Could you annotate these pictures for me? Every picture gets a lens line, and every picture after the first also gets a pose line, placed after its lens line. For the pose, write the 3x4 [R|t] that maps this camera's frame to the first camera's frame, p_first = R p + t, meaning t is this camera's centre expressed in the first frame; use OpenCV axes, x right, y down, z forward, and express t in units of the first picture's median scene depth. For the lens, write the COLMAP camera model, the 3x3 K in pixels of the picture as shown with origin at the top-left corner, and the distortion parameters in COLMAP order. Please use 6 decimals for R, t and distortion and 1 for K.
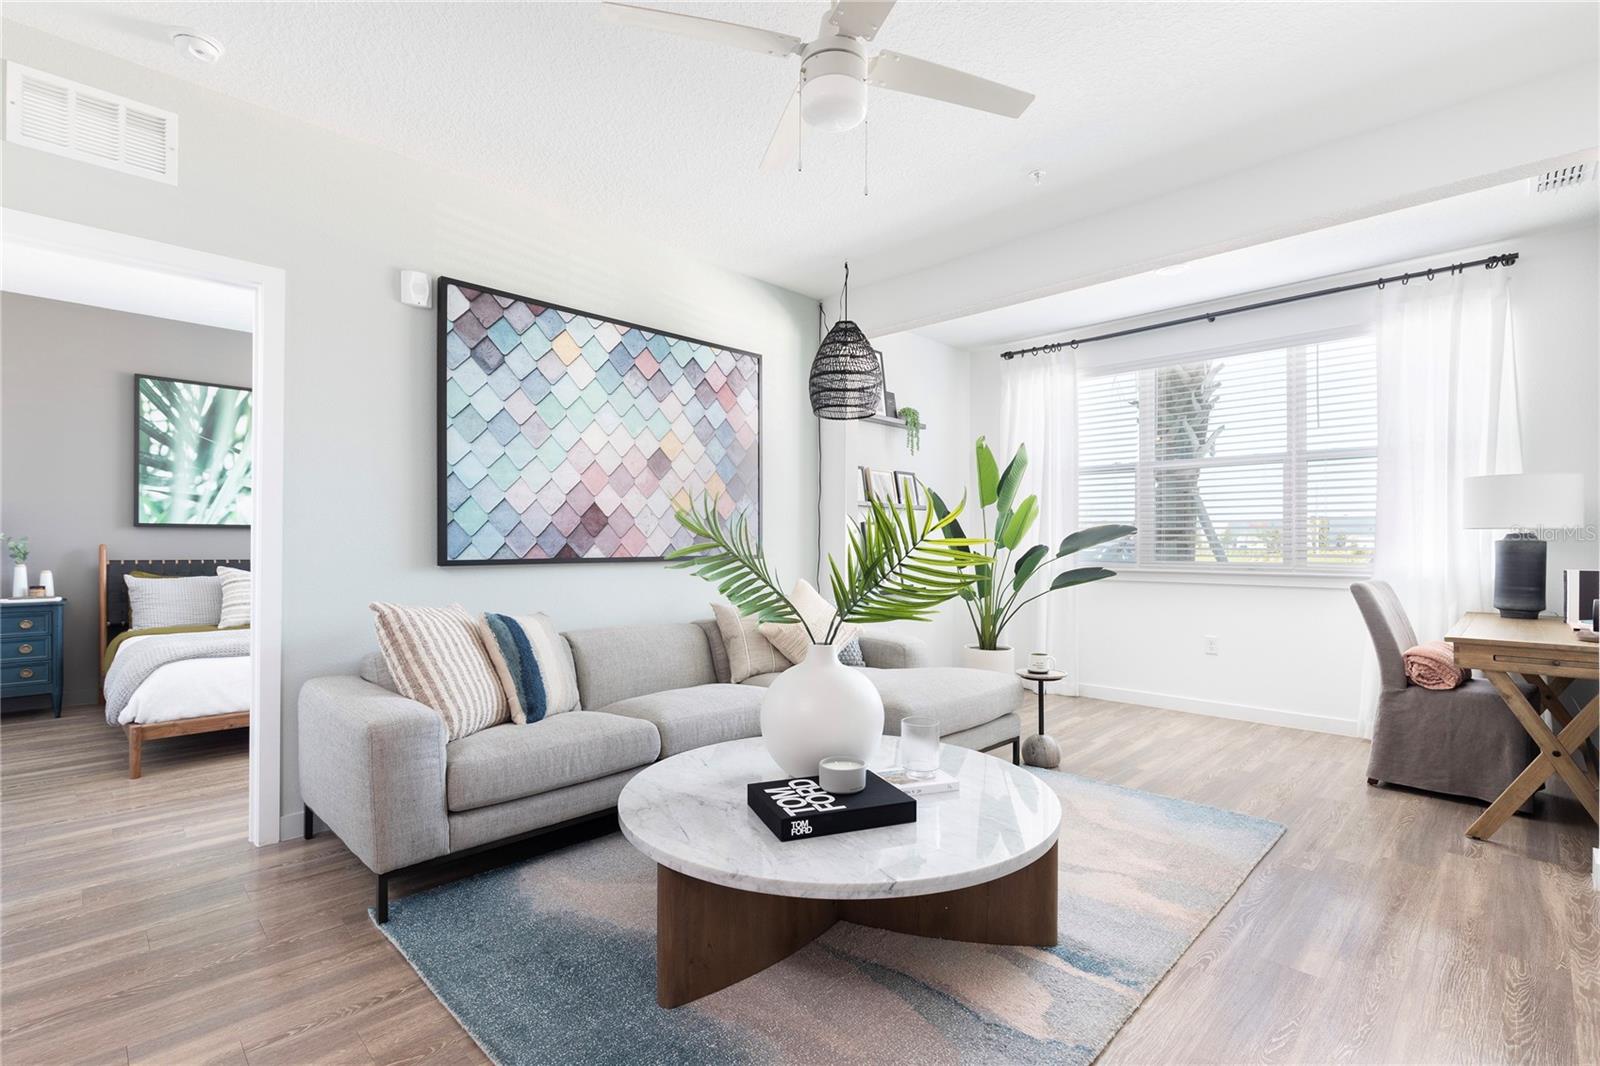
lens RADIAL K [[746.6, 0, 806.4], [0, 746.6, 537.3], [0, 0, 1]] dist [-0.001330, -0.000548]
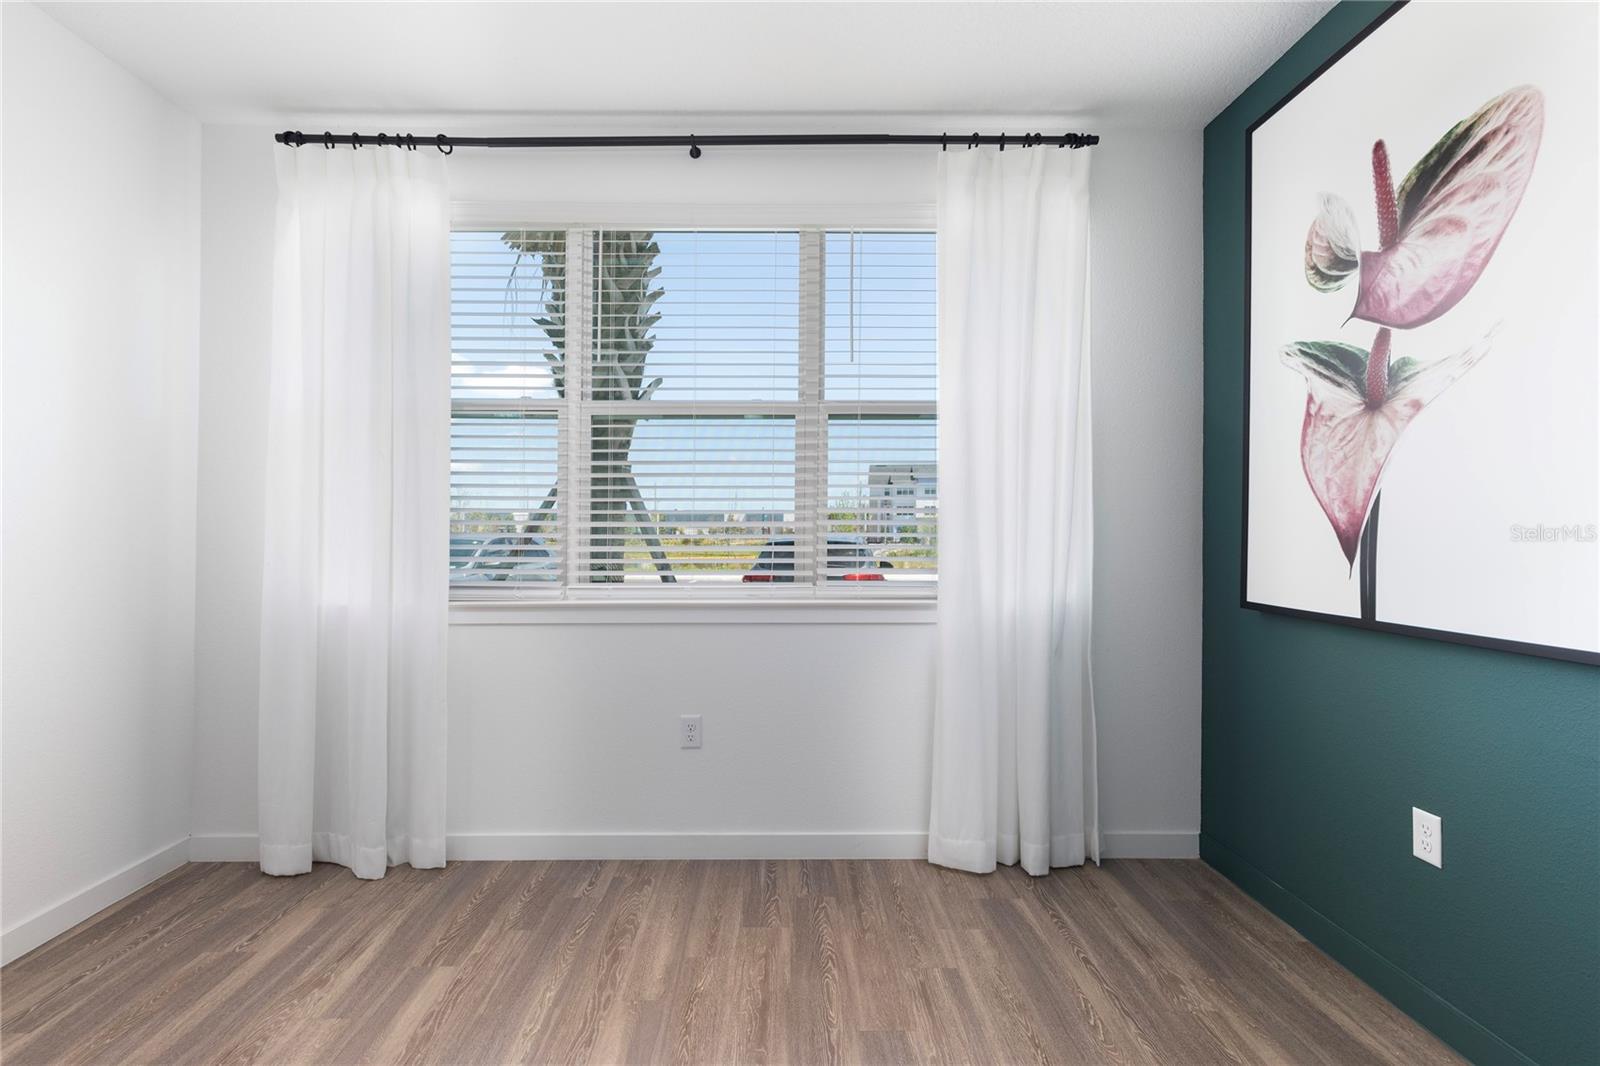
lens RADIAL K [[726.7, 0, 779.9], [0, 726.7, 516.2], [0, 0, 1]] dist [0.008769, 0.000065]
pose [[0.710938, 0.010017, 0.703183, 0.282756], [-0.000768, 0.999909, -0.013467, -0.015190], [-0.703254, 0.009034, 0.710881, 0.789116]]
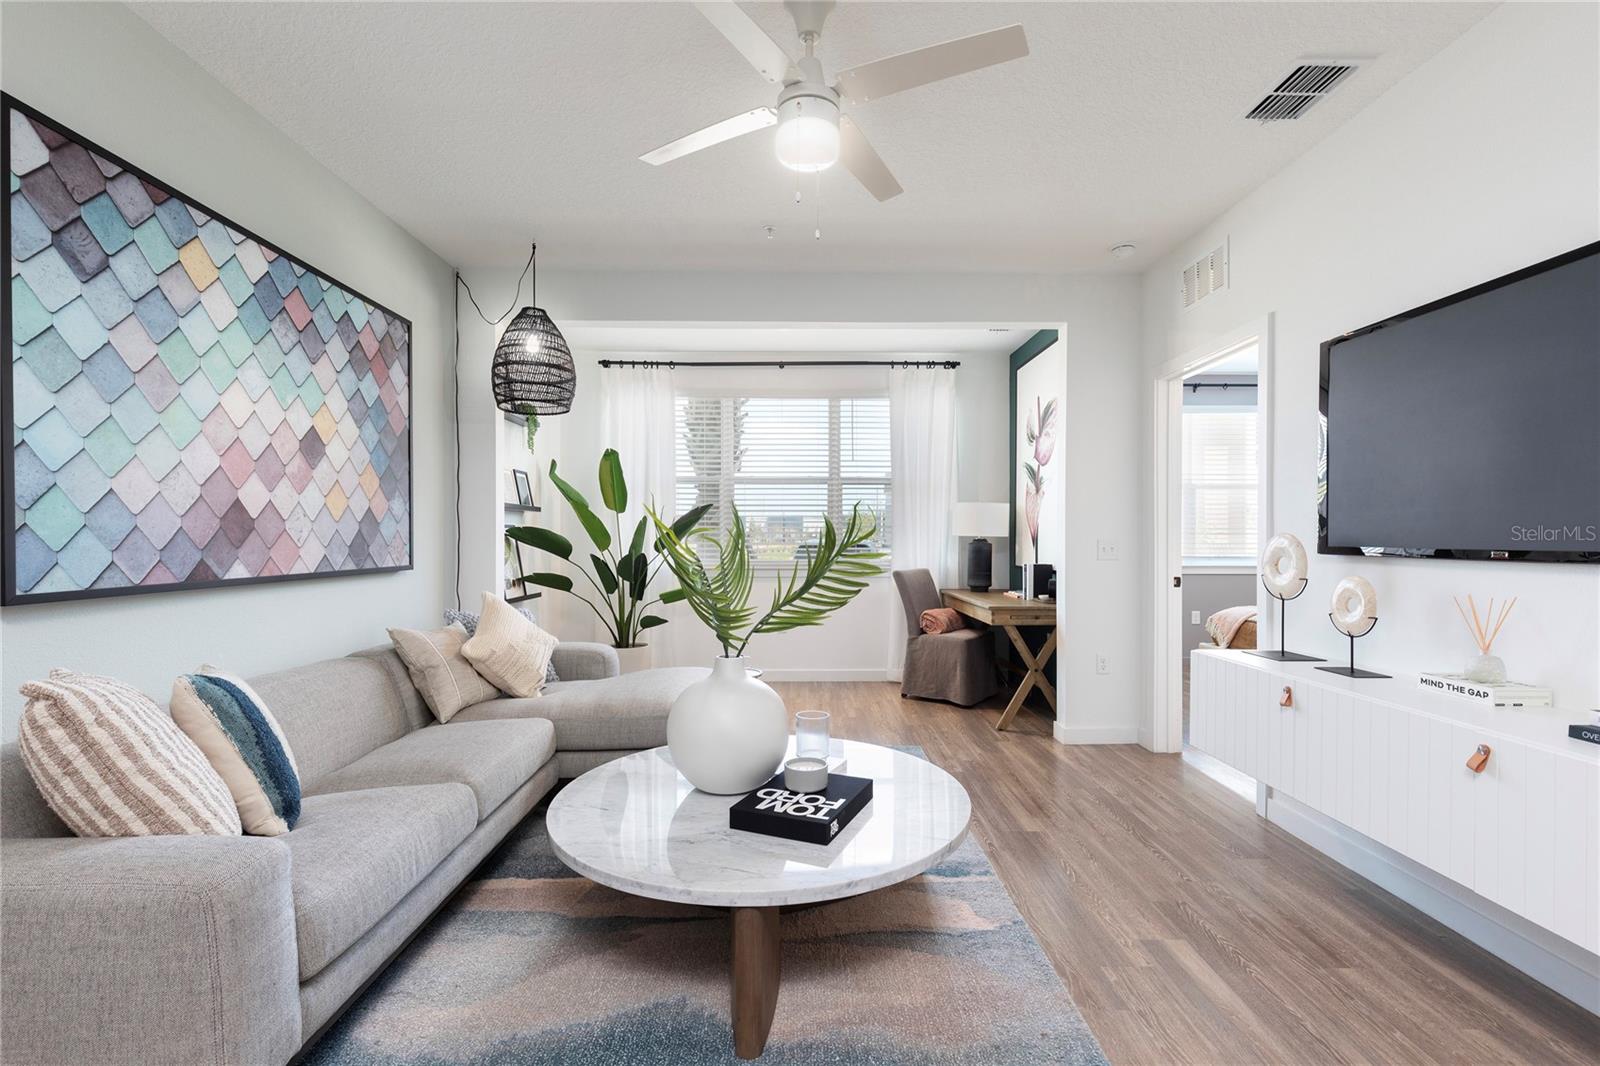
lens RADIAL K [[721.0, 0, 811.7], [0, 721.0, 536.7], [0, 0, 1]] dist [0.008524, -0.000049]
pose [[0.700495, -0.000771, 0.713657, -0.400931], [-0.003889, 0.999980, 0.004897, -0.016949], [-0.713647, -0.006206, 0.700478, 0.157385]]
